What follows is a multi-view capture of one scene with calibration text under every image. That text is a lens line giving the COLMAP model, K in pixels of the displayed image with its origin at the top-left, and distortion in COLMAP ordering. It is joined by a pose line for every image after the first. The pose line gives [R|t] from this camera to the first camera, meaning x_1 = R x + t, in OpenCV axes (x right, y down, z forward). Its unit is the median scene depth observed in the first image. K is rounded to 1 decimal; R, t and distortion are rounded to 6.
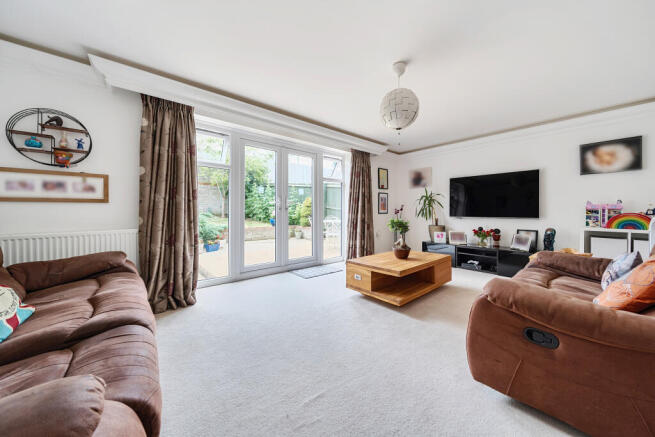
lens RADIAL K [[233.1, 0, 327.5], [0, 233.1, 218.5], [0, 0, 1]] dist [-0.001044, -0.000071]
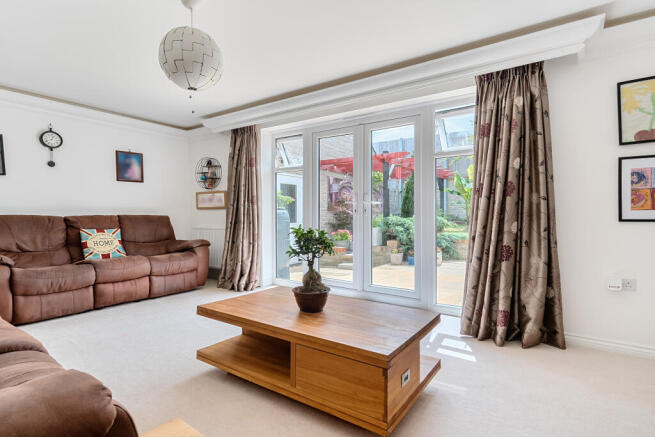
lens RADIAL K [[331.1, 0, 327.5], [0, 331.1, 218.5], [0, 0, 1]] dist [0.002737, 0.000128]
pose [[0.246858, 0.007993, -0.969019, 0.897272], [-0.032730, 0.999464, -0.000093, -0.018782], [0.968499, 0.031739, 0.246988, 0.773392]]
